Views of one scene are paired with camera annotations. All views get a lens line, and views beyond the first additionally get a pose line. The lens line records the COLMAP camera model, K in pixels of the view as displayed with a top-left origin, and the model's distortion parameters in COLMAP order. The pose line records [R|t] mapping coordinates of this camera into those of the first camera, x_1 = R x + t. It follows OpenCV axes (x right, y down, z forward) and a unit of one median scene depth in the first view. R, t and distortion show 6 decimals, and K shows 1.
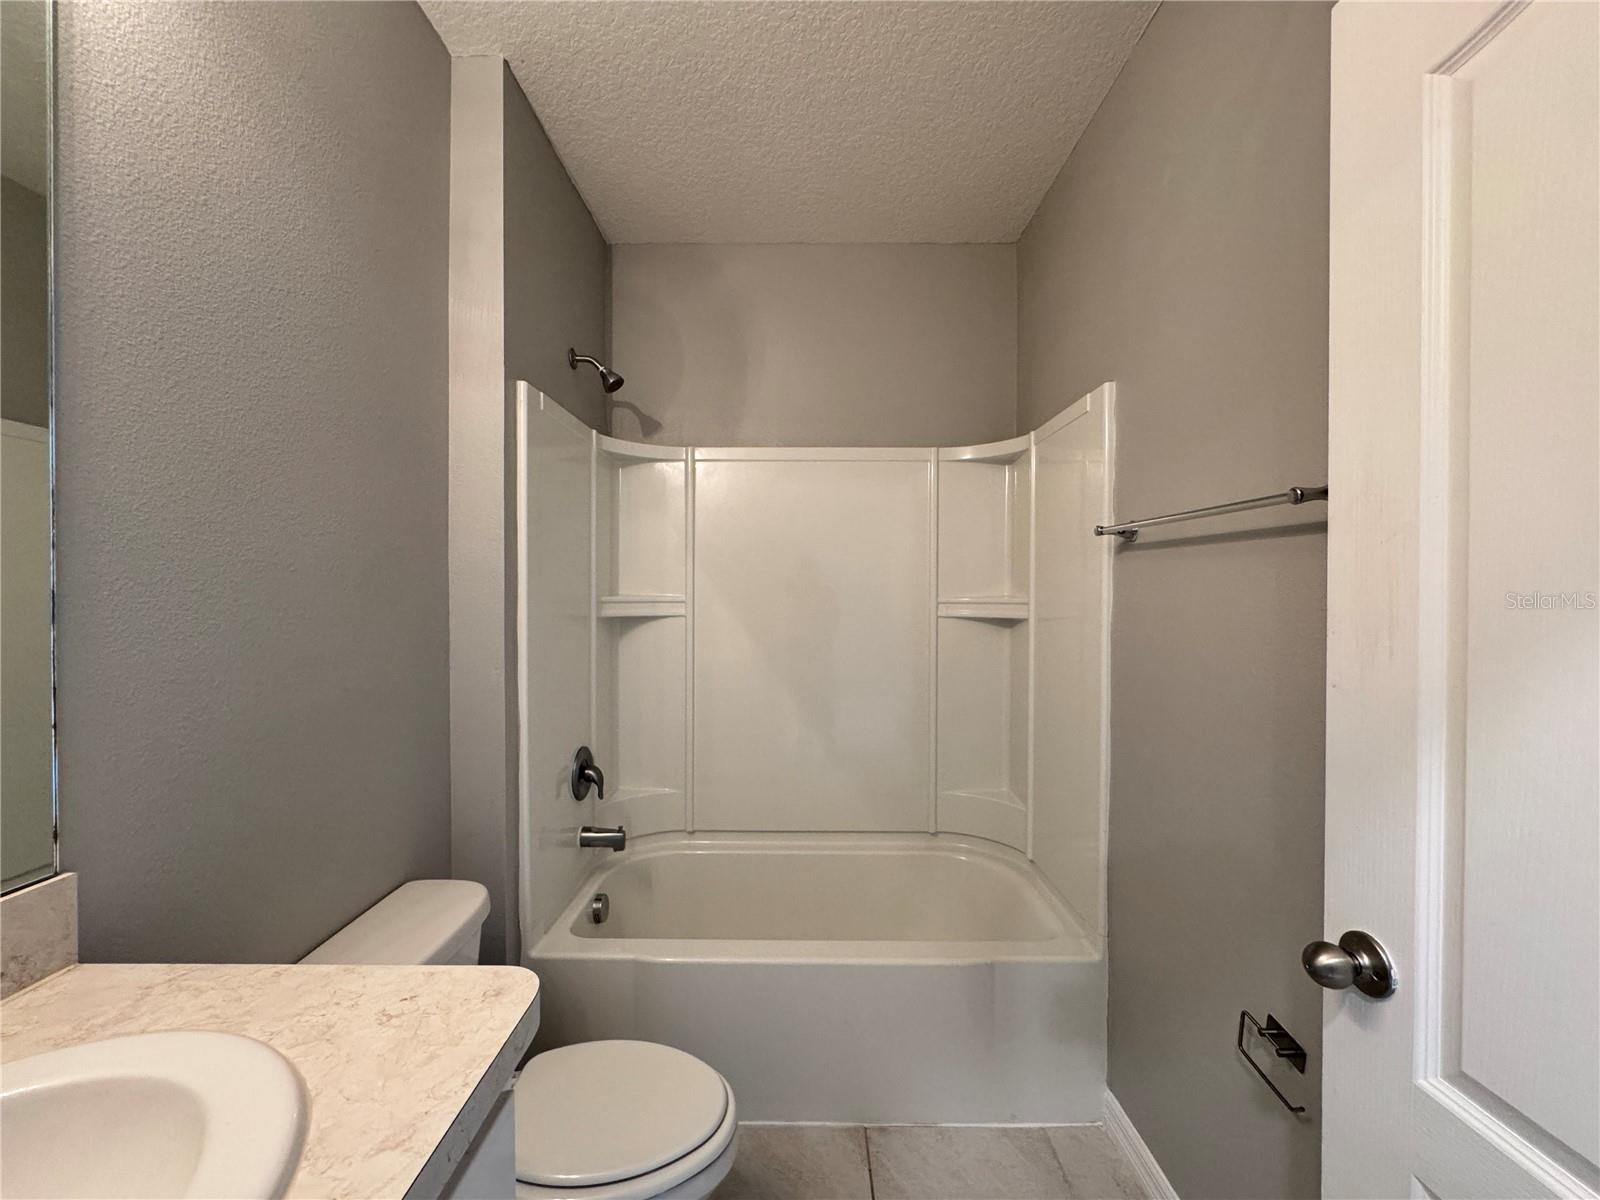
lens RADIAL K [[640.8, 0, 799.7], [0, 640.8, 598.7], [0, 0, 1]] dist [-0.005507, 0.000809]
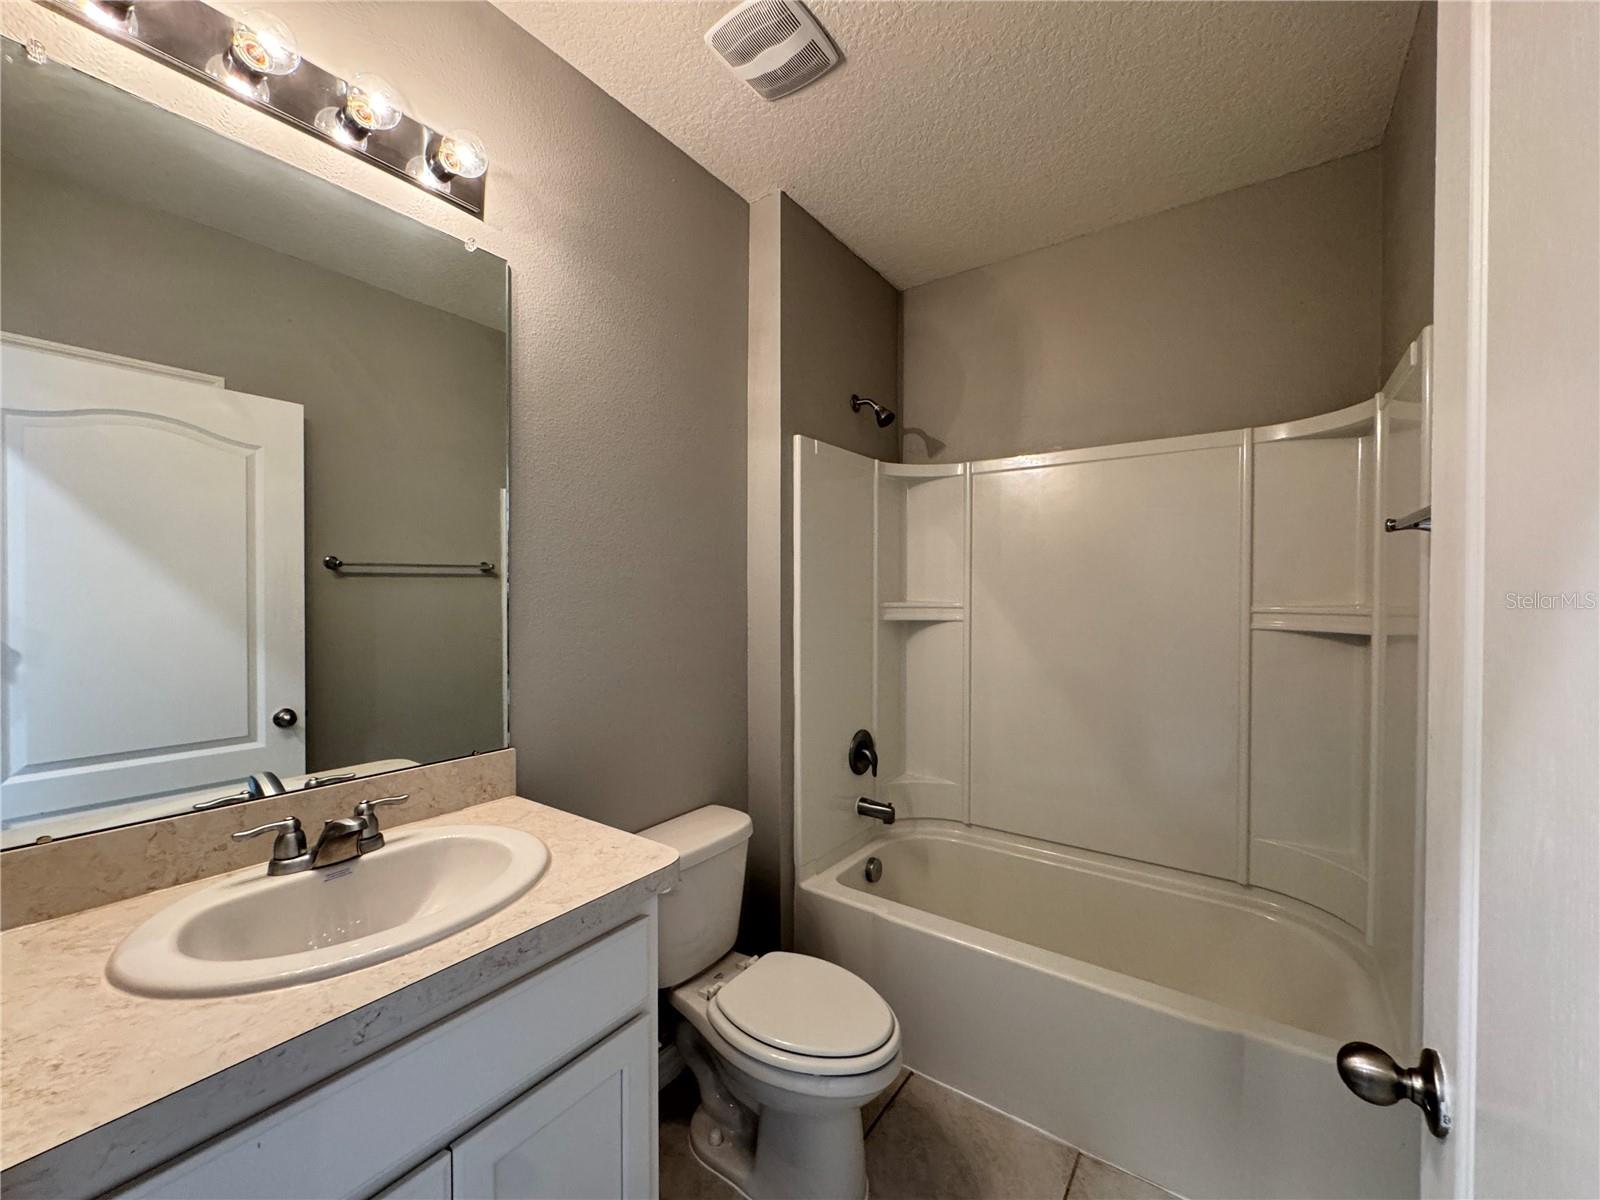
lens RADIAL K [[640.8, 0, 799.2], [0, 640.8, 598.3], [0, 0, 1]] dist [-0.005507, 0.000809]
pose [[0.815375, 0.003147, -0.578925, 0.238694], [-0.003807, 0.999993, 0.000073, -0.010833], [0.578921, 0.002144, 0.815381, -0.031197]]
